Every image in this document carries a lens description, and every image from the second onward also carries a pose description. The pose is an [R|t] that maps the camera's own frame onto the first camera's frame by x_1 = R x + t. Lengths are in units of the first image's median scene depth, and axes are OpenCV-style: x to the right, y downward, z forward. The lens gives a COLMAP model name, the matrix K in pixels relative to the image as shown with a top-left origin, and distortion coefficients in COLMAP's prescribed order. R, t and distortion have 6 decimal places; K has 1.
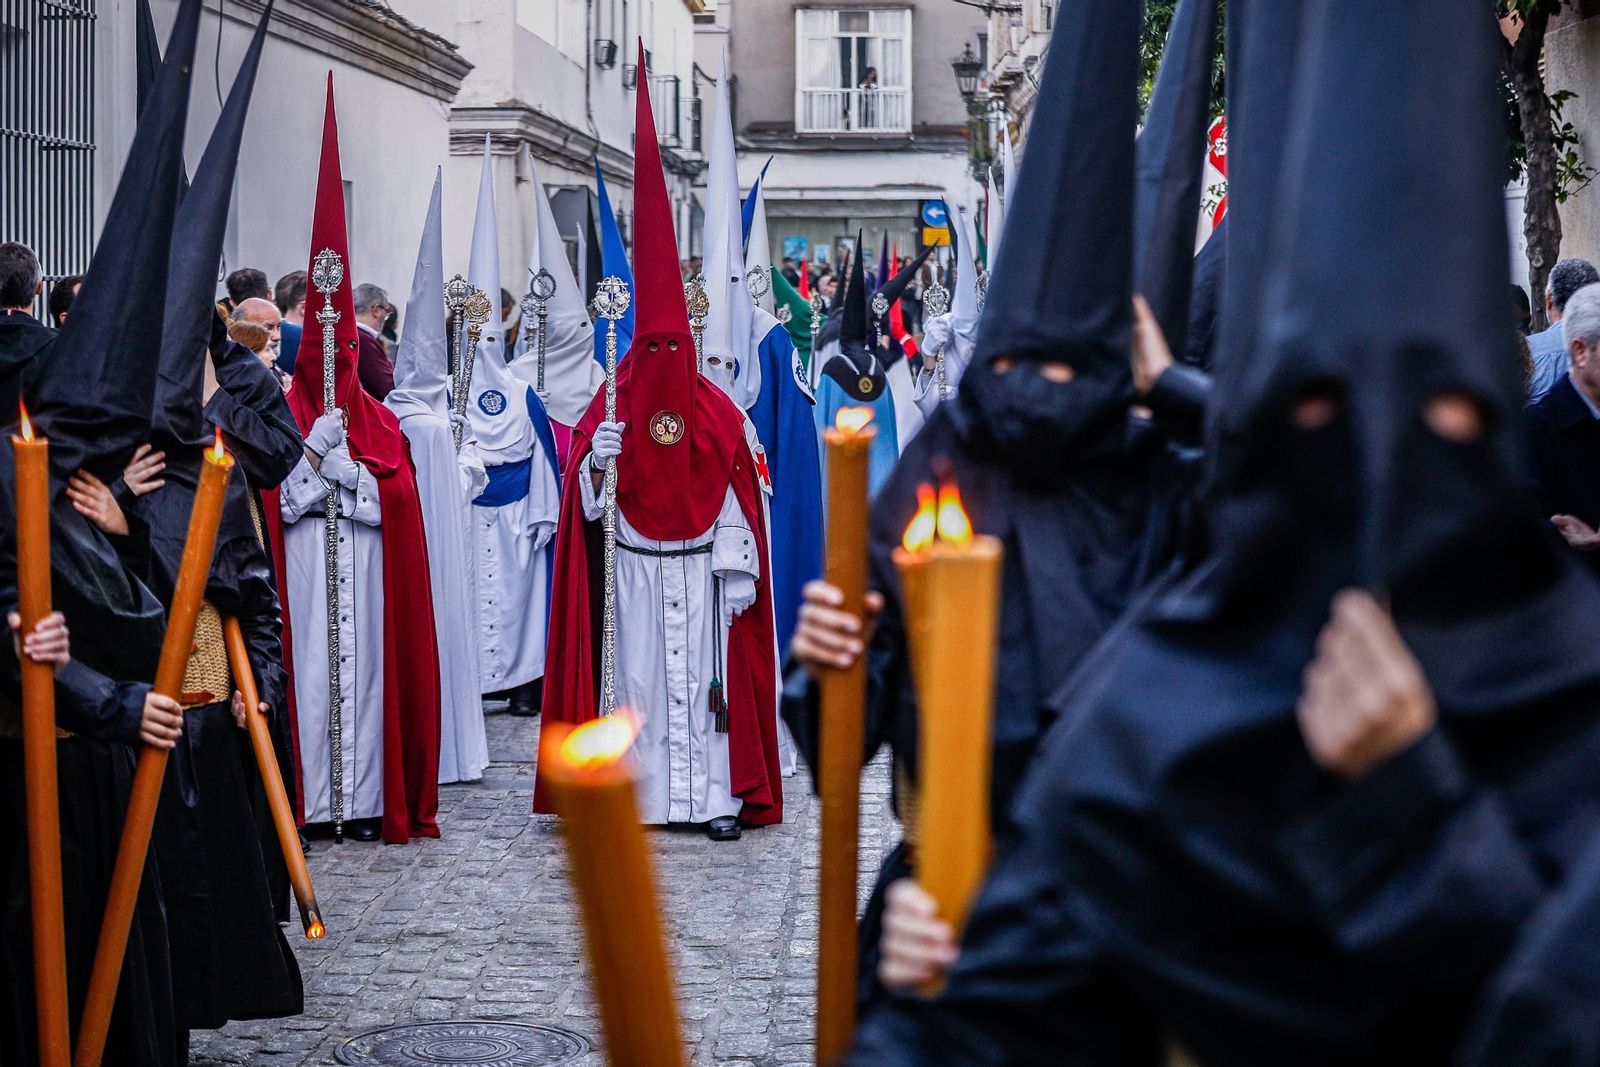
lens RADIAL K [[3517.6, 0, 802.1], [0, 3517.6, 527.5], [0, 0, 1]] dist [0.012504, 0.000000]
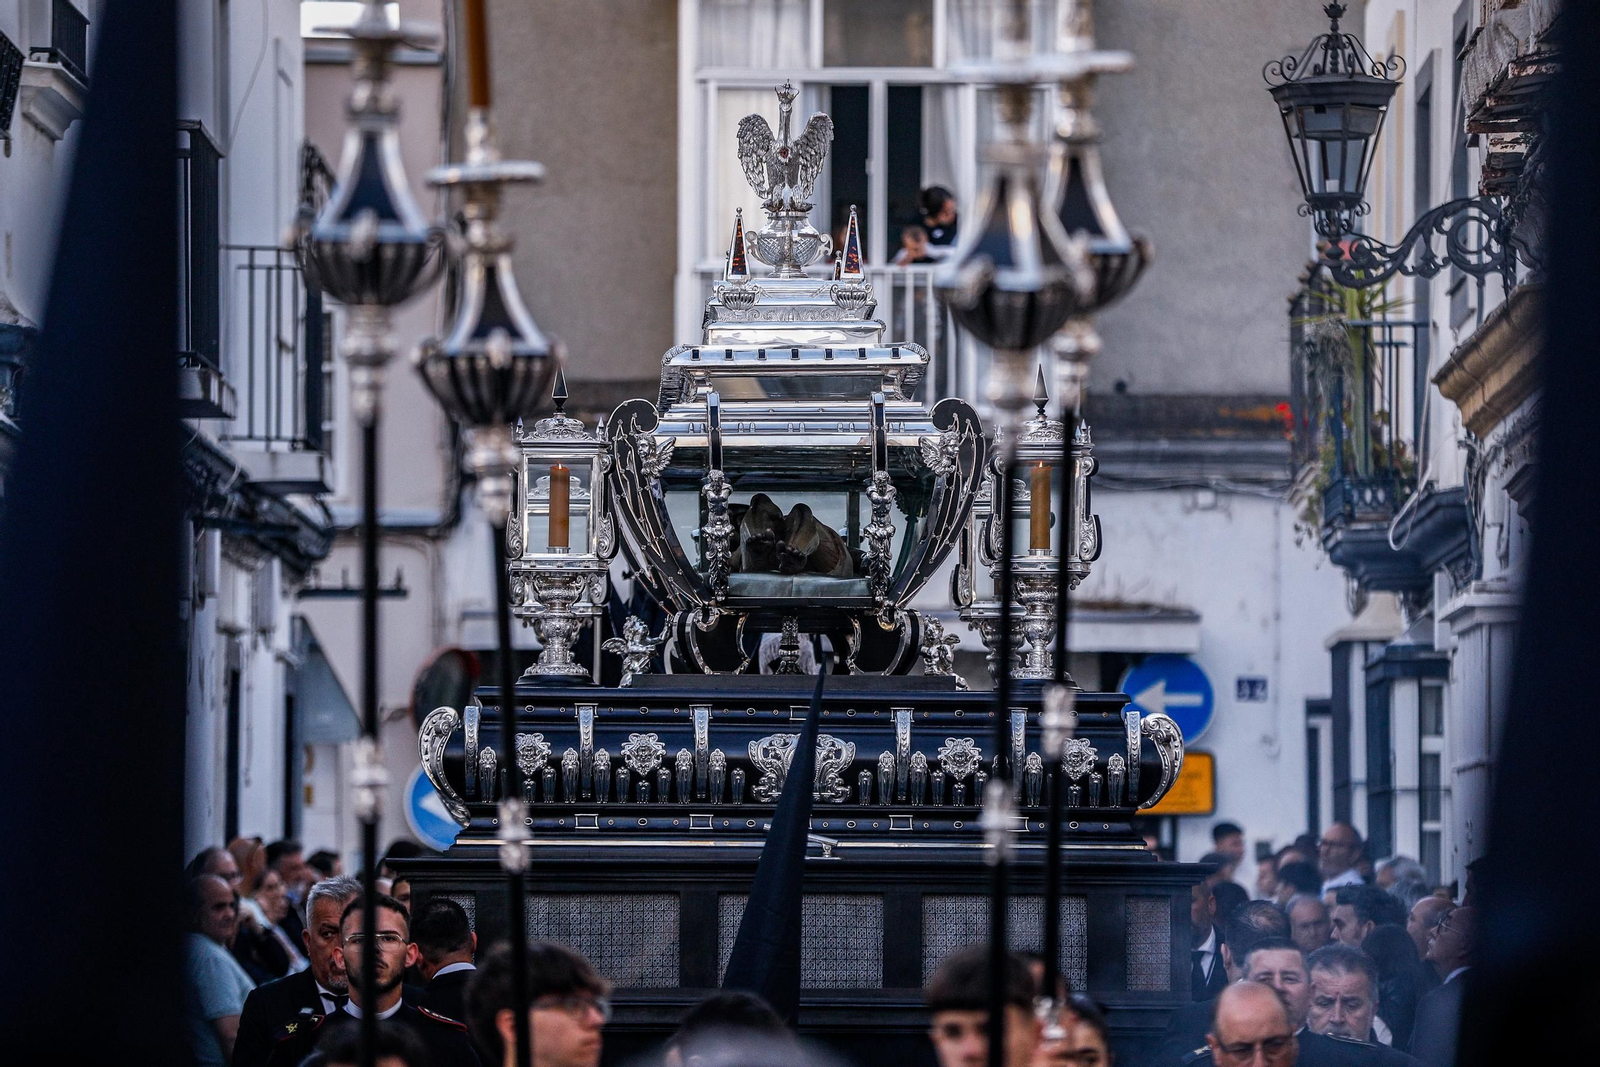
lens RADIAL K [[9406.5, 0, 789.0], [0, 9406.5, 522.5], [0, 0, 1]] dist [1.957325, 0.000000]
pose [[0.999961, 0.002495, 0.008481, 0.001116], [-0.001494, 0.993238, -0.116082, -0.014913], [-0.008713, 0.116065, 0.993203, 0.241086]]
